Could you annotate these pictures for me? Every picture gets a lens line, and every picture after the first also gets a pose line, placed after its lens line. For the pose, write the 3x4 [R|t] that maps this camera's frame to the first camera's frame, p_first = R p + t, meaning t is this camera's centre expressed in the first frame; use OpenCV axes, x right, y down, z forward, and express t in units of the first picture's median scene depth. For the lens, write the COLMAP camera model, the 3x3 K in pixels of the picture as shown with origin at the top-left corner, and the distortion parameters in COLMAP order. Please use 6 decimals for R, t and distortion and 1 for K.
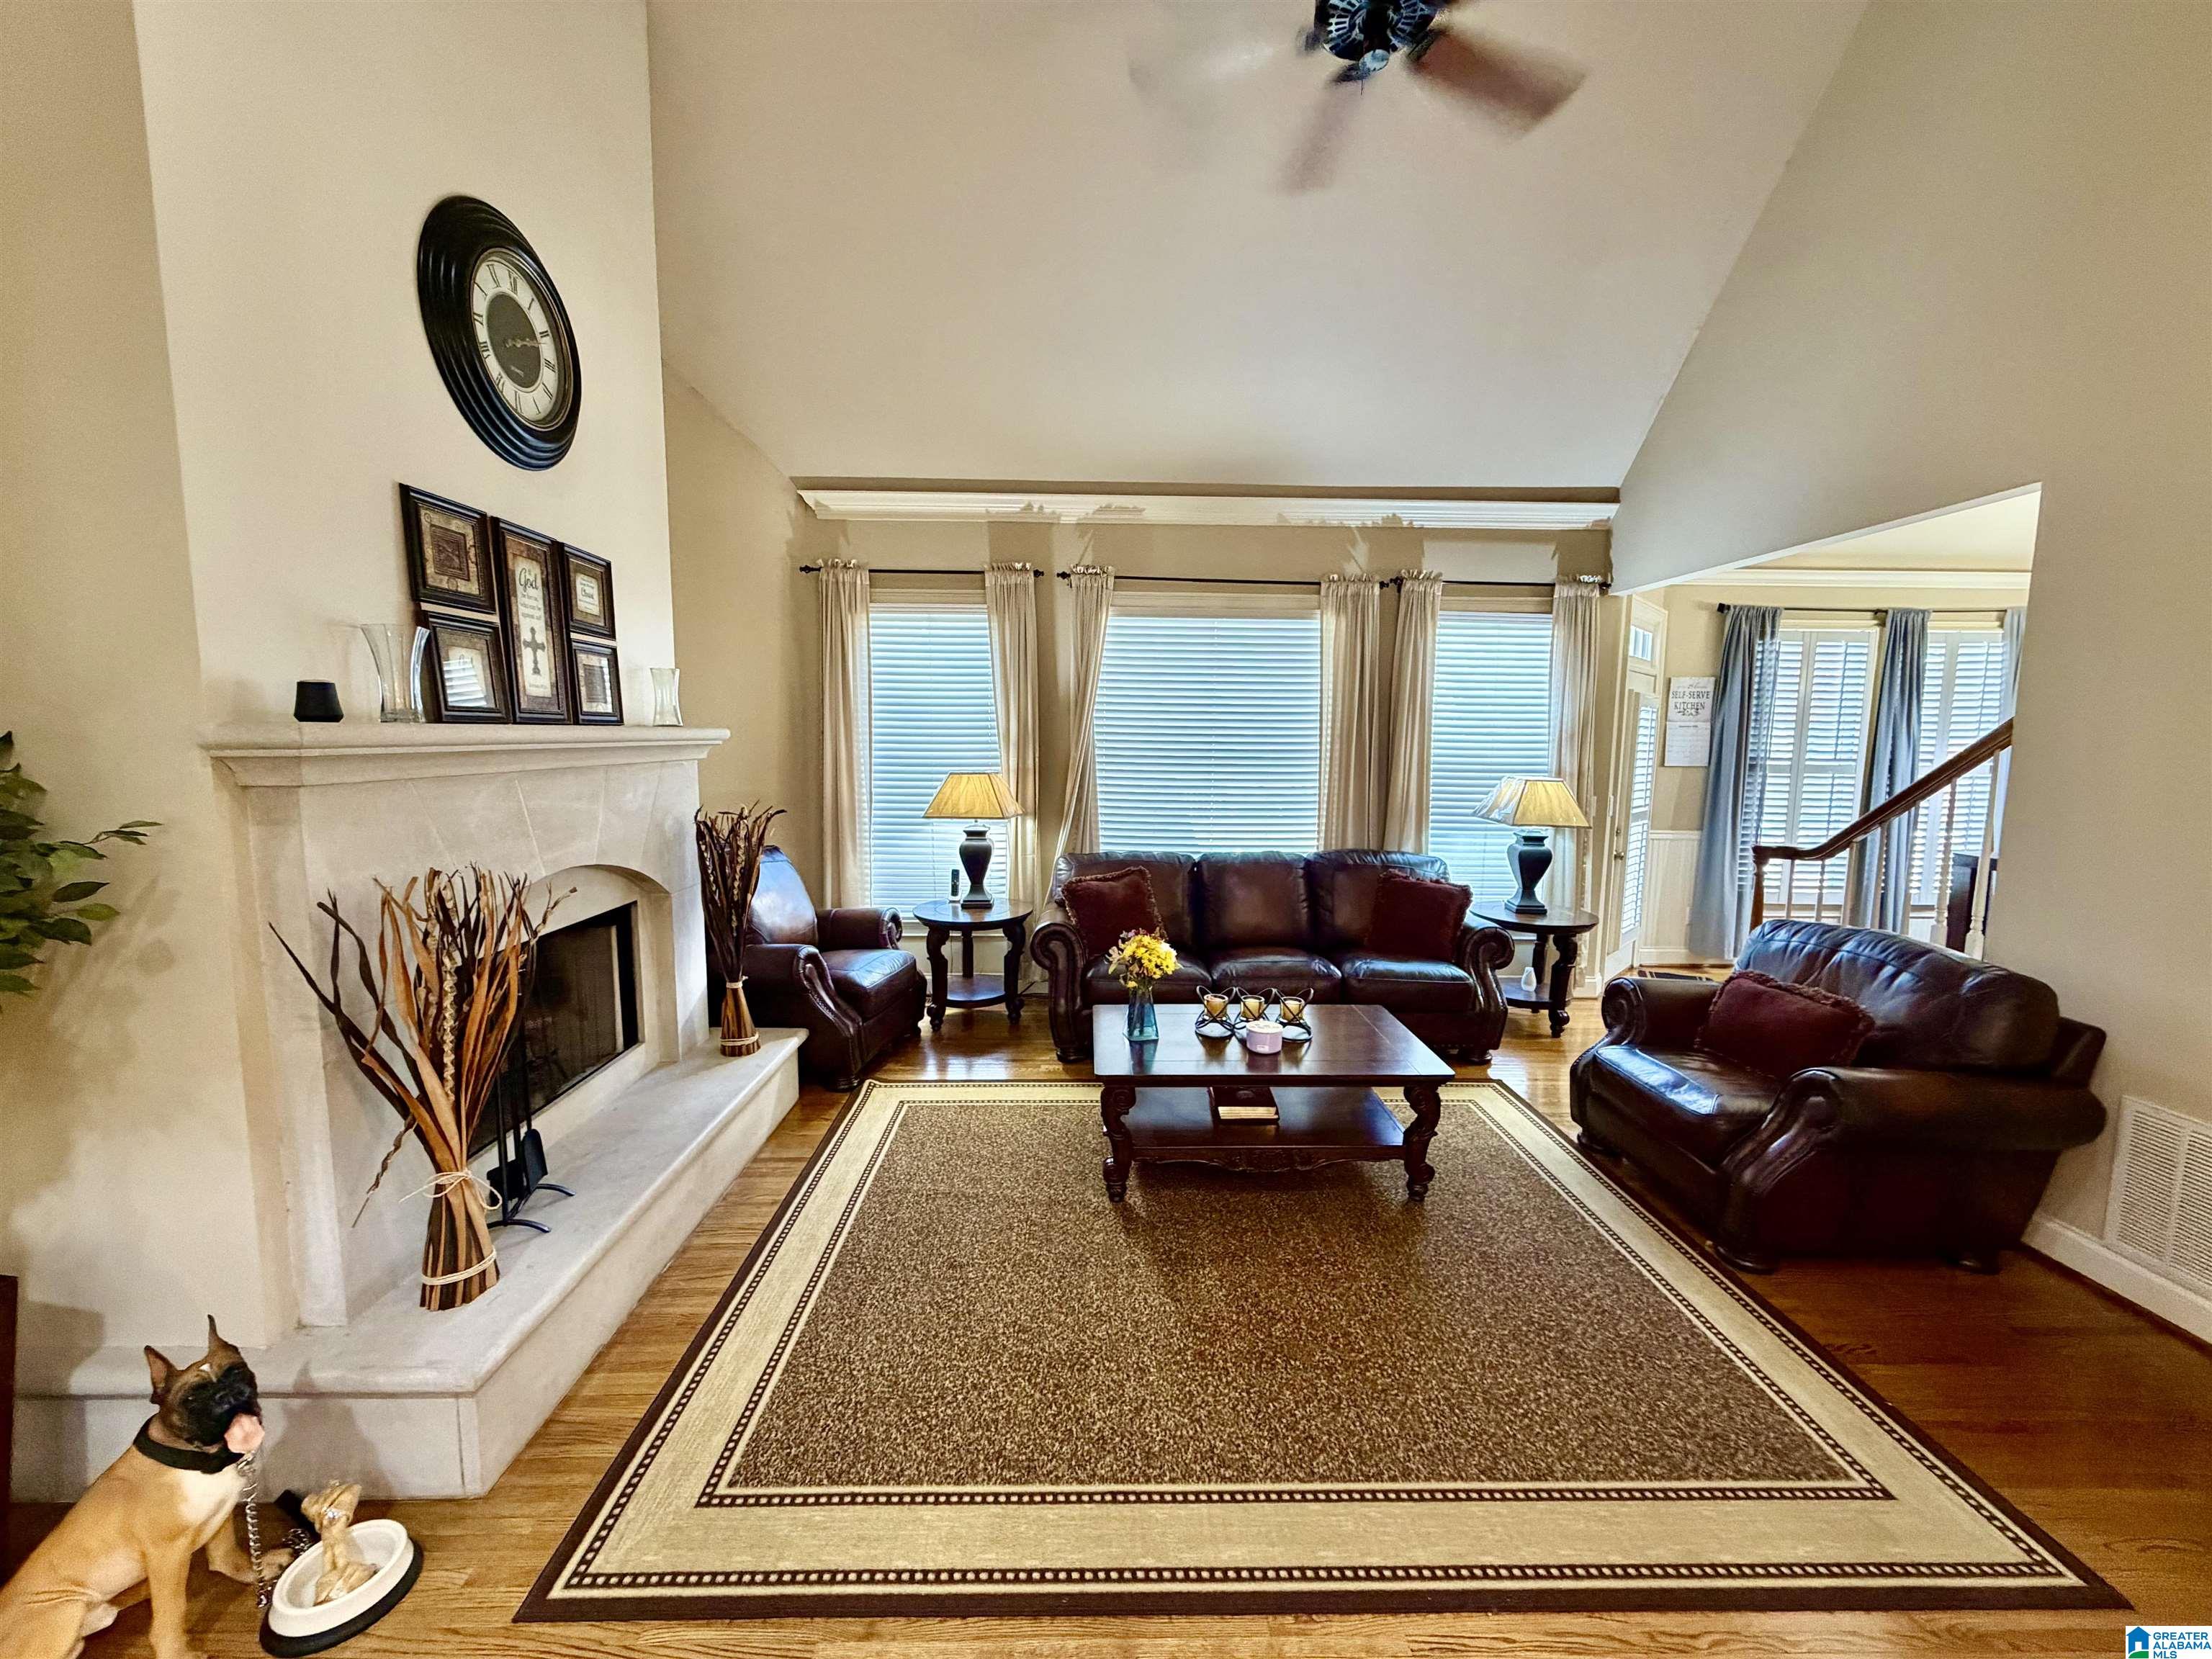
lens RADIAL K [[881.2, 0, 1100.4], [0, 881.2, 832.2], [0, 0, 1]] dist [0.000618, 0.000253]
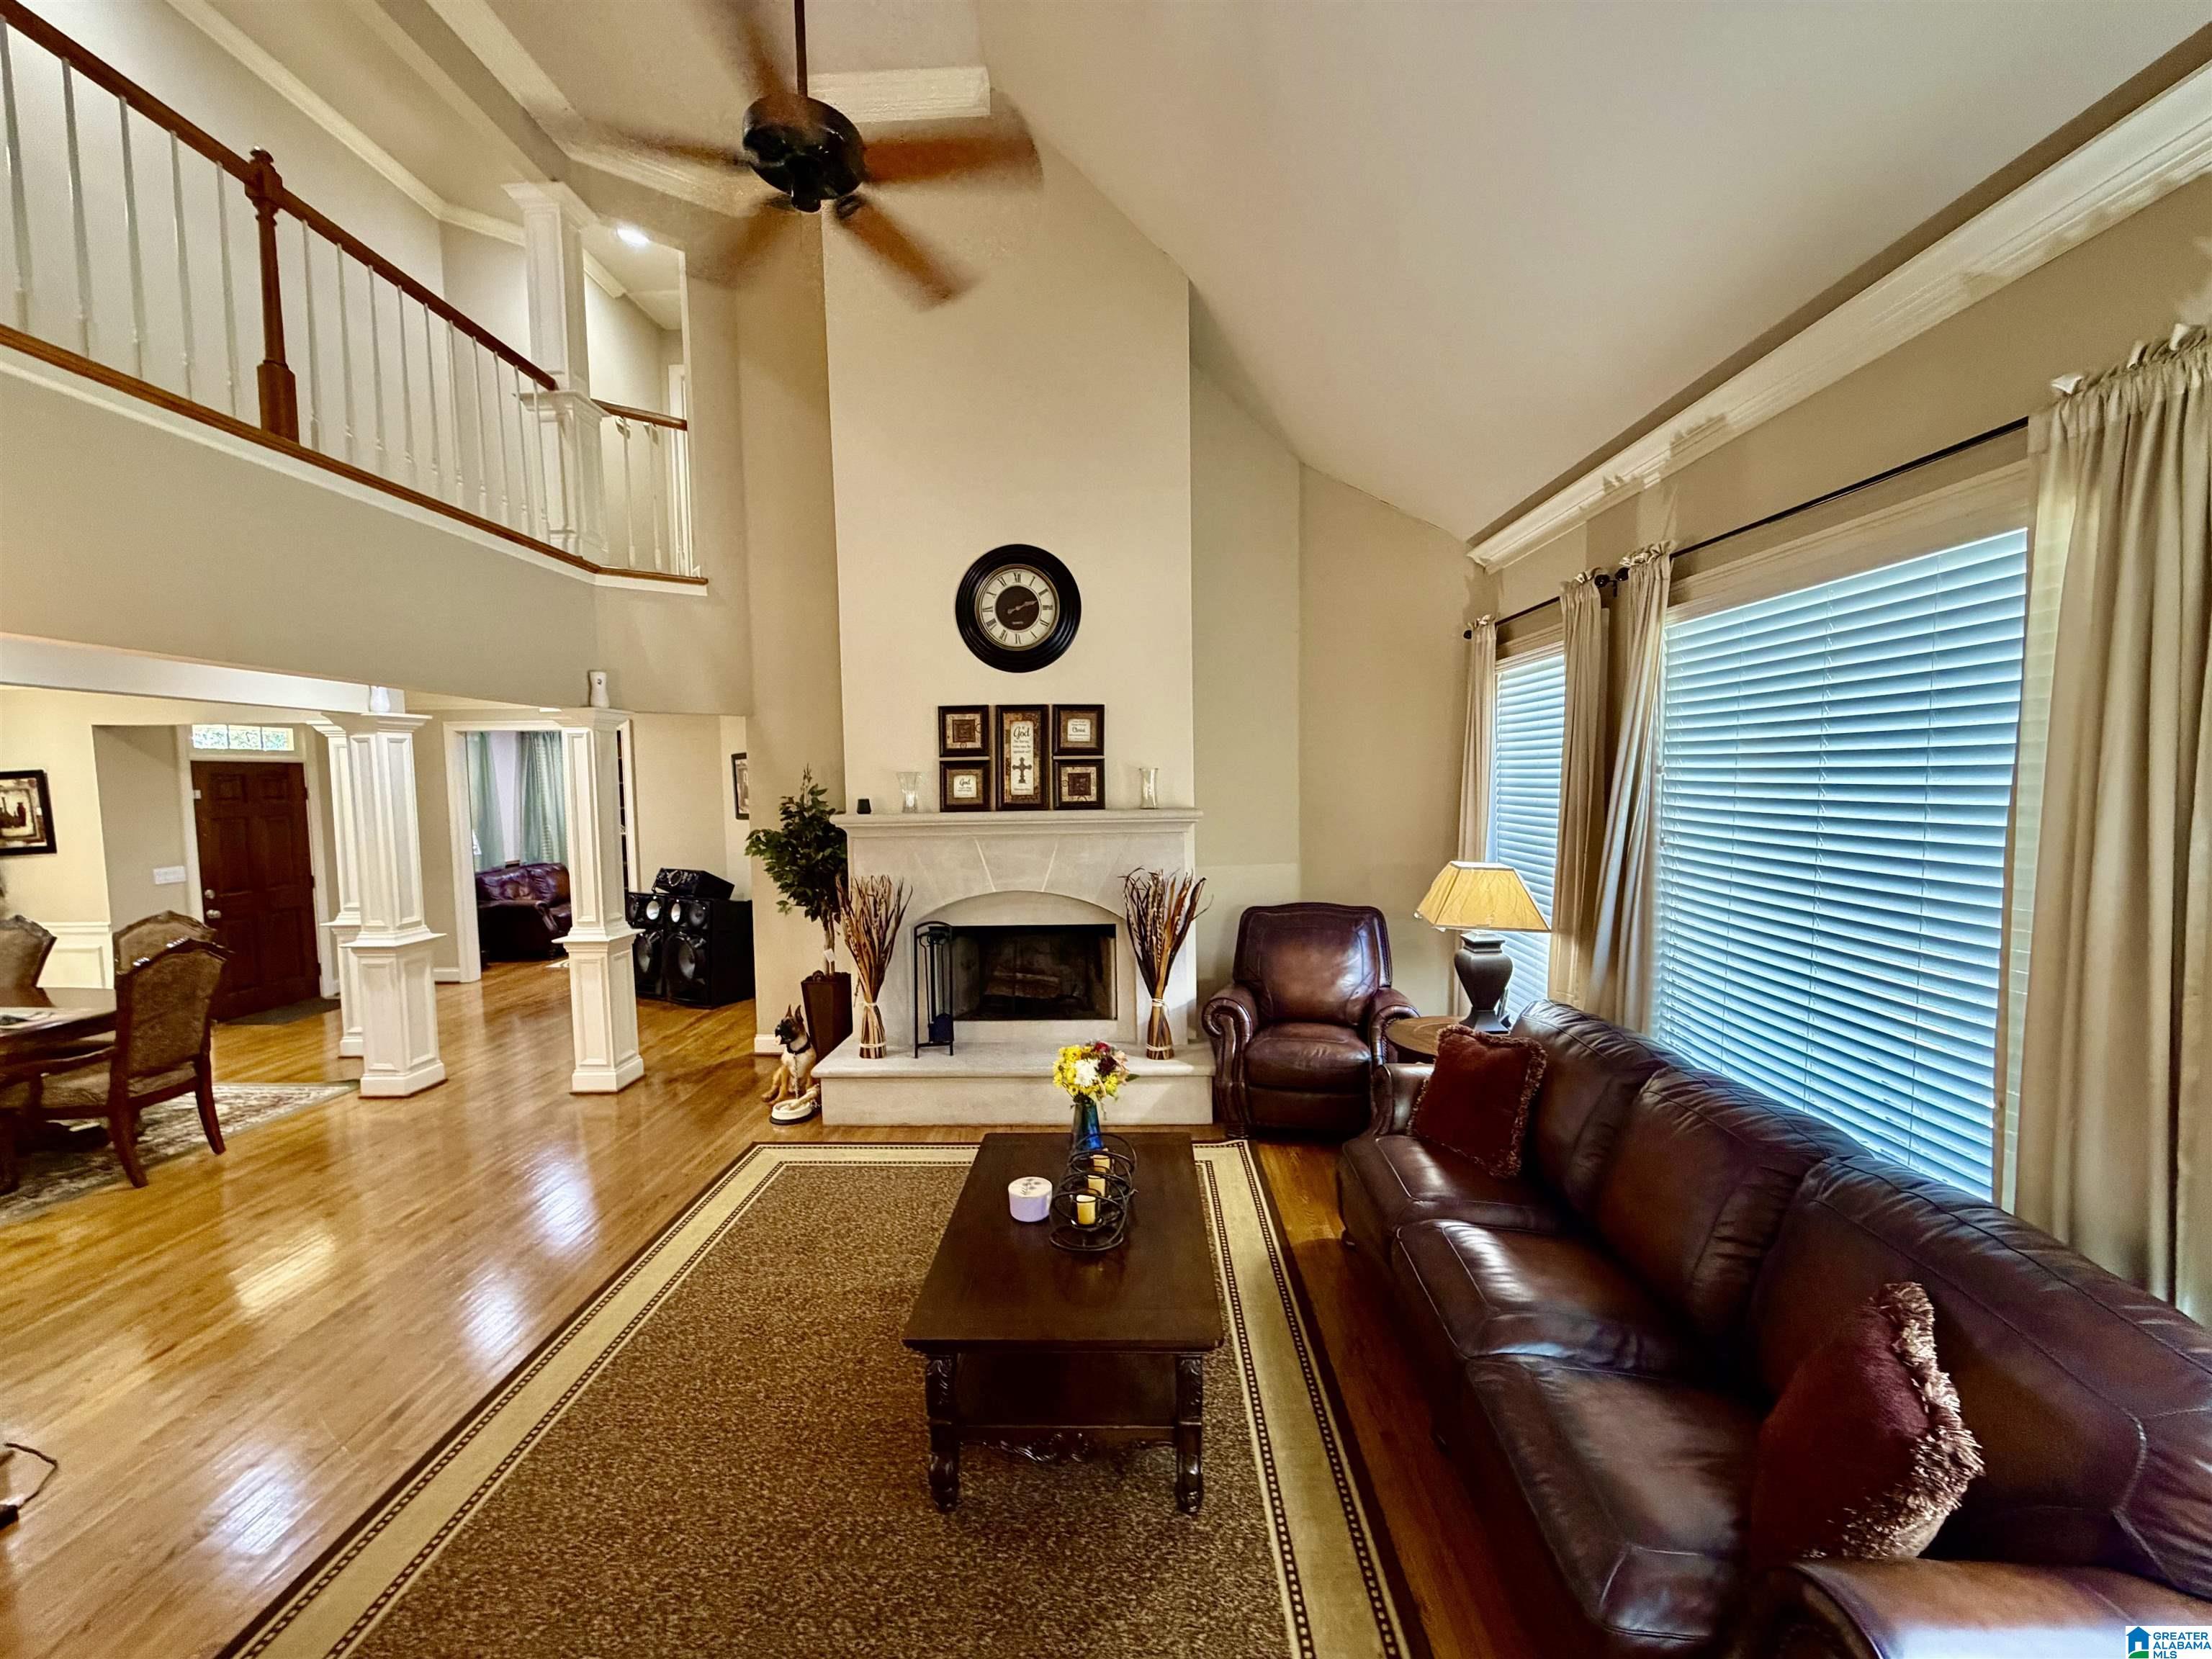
lens RADIAL K [[881.2, 0, 1102.4], [0, 881.2, 833.8], [0, 0, 1]] dist [0.000618, 0.000253]
pose [[-0.053193, 0.055016, -0.997068, 0.997909], [-0.094894, 0.993684, 0.059892, -0.169551], [0.994065, 0.097802, -0.047637, 1.072272]]
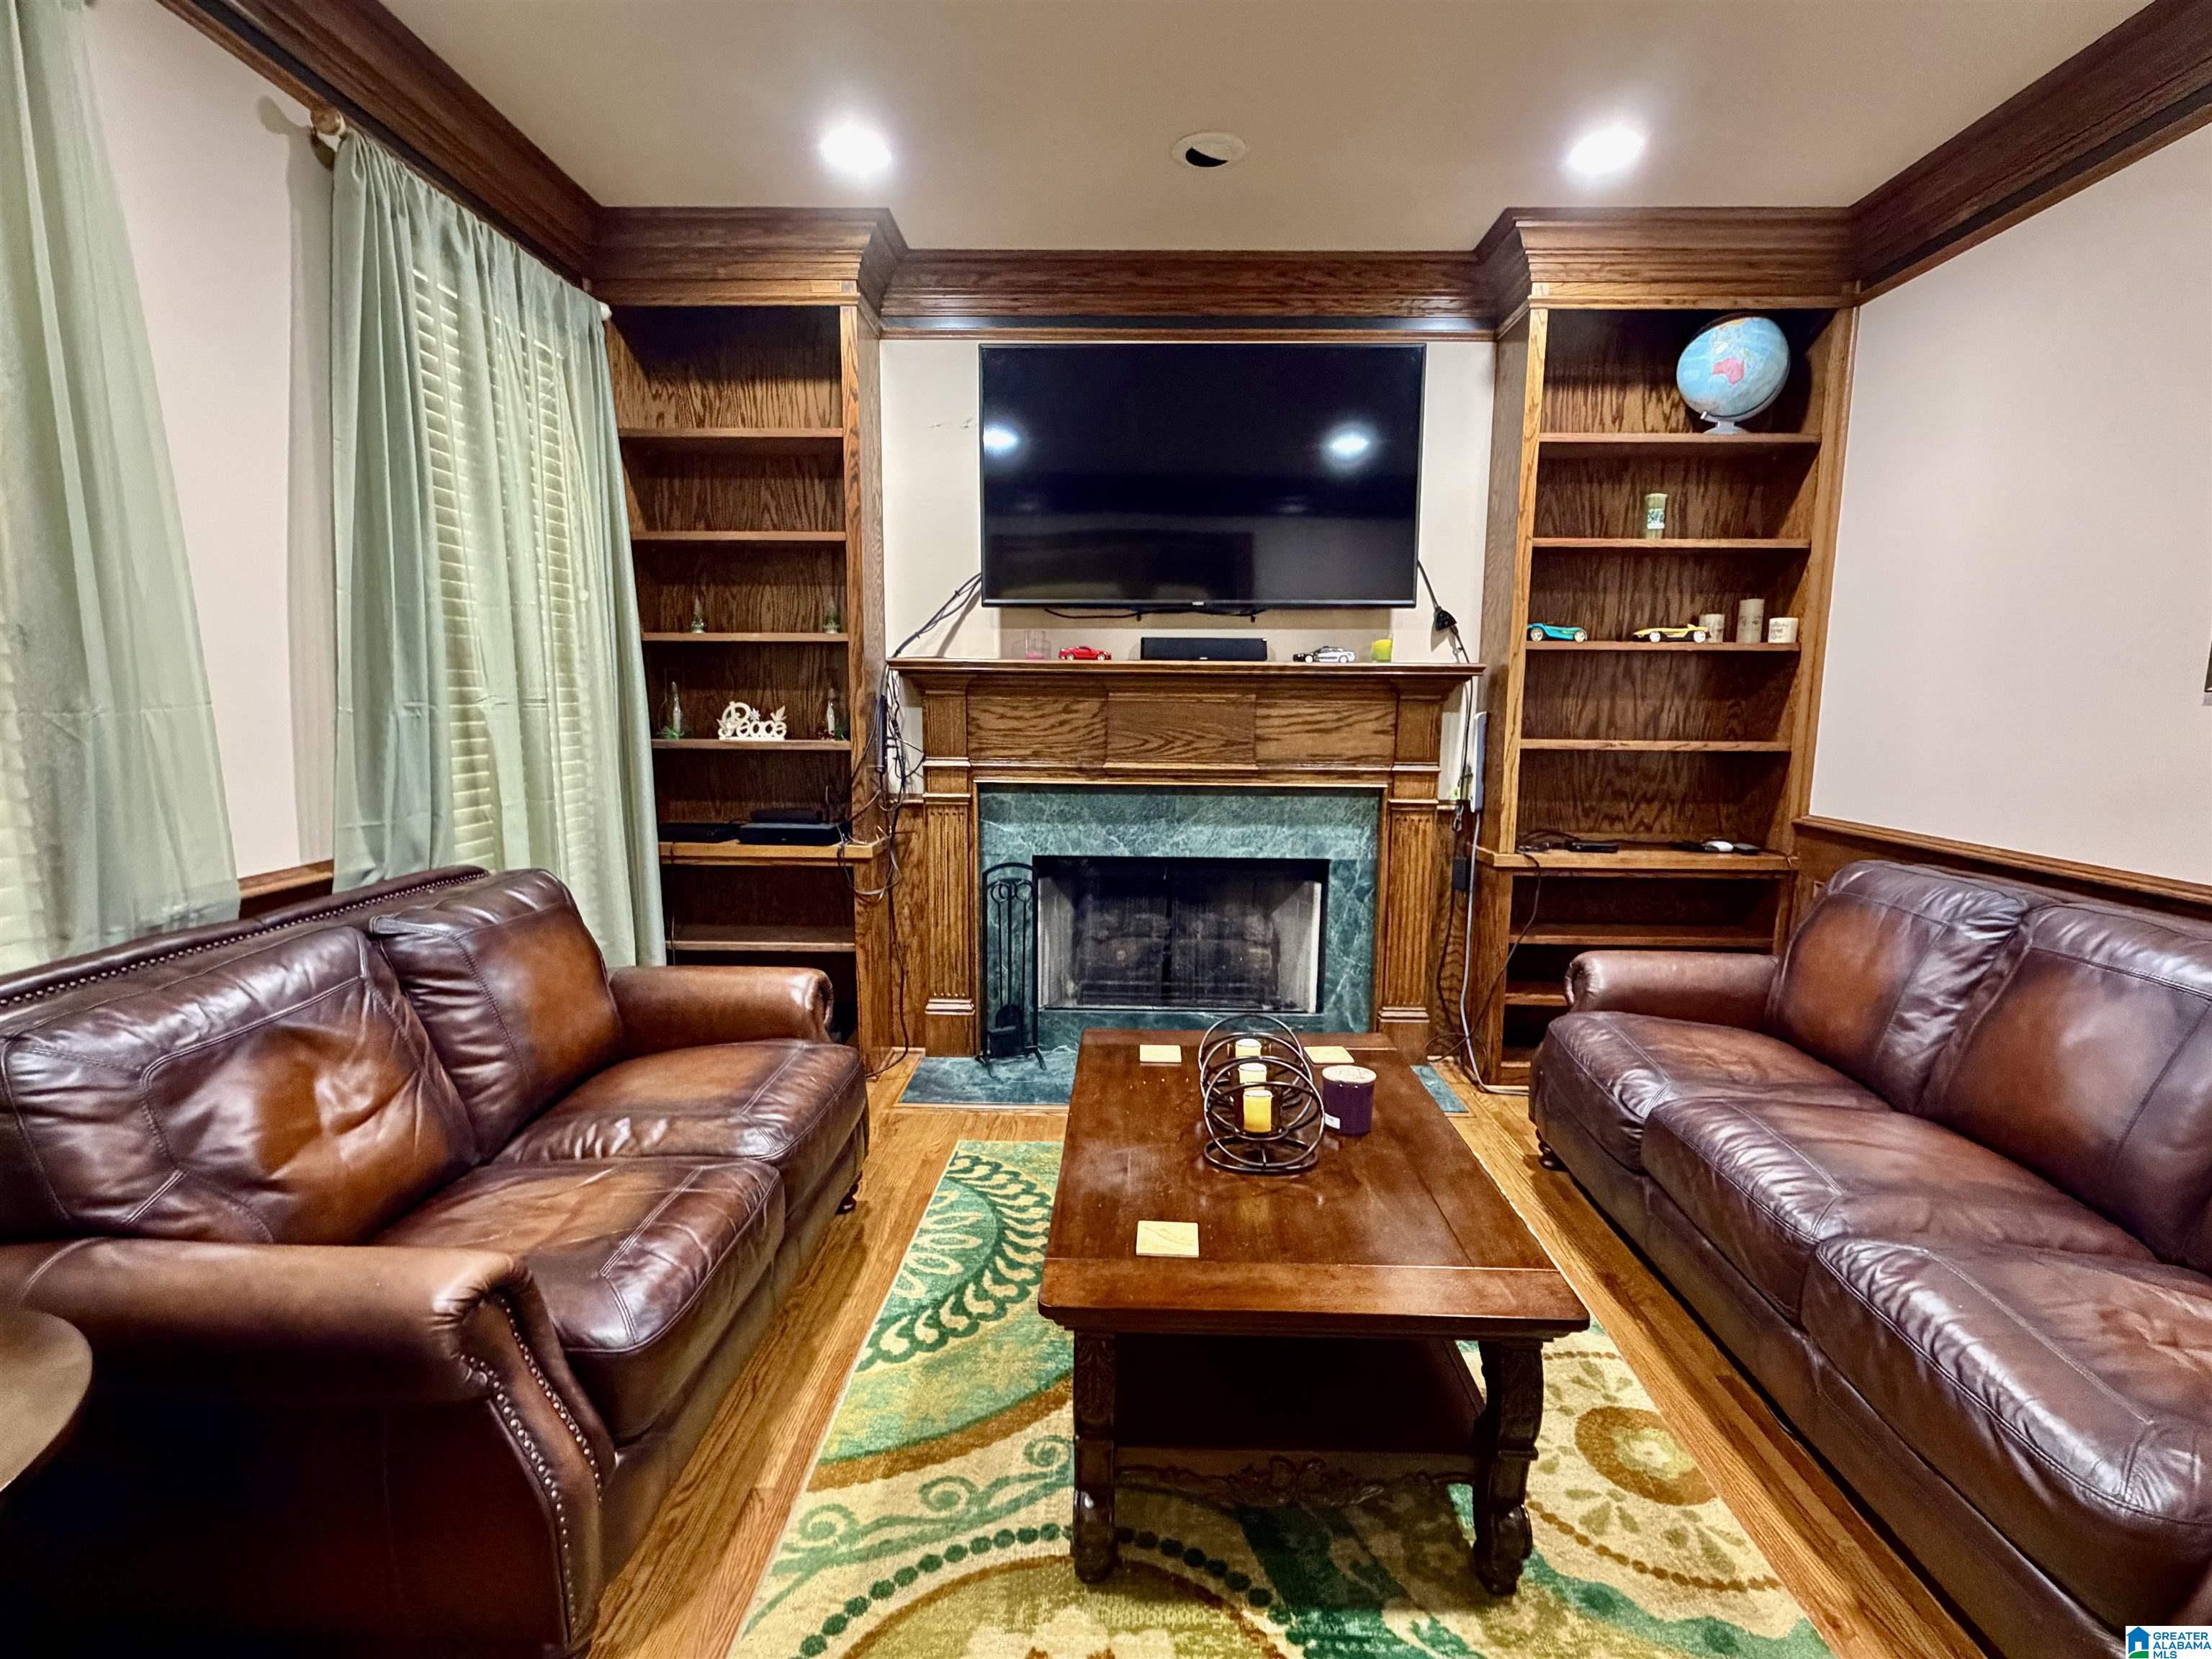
lens RADIAL K [[1038.5, 0, 1123.1], [0, 1038.5, 833.6], [0, 0, 1]] dist [0.001496, 0.000312]
pose [[-0.038100, 0.143260, -0.988951, -1.366087], [-0.116247, 0.982315, 0.146777, 0.130232], [0.992489, 0.120554, -0.020773, -0.603454]]
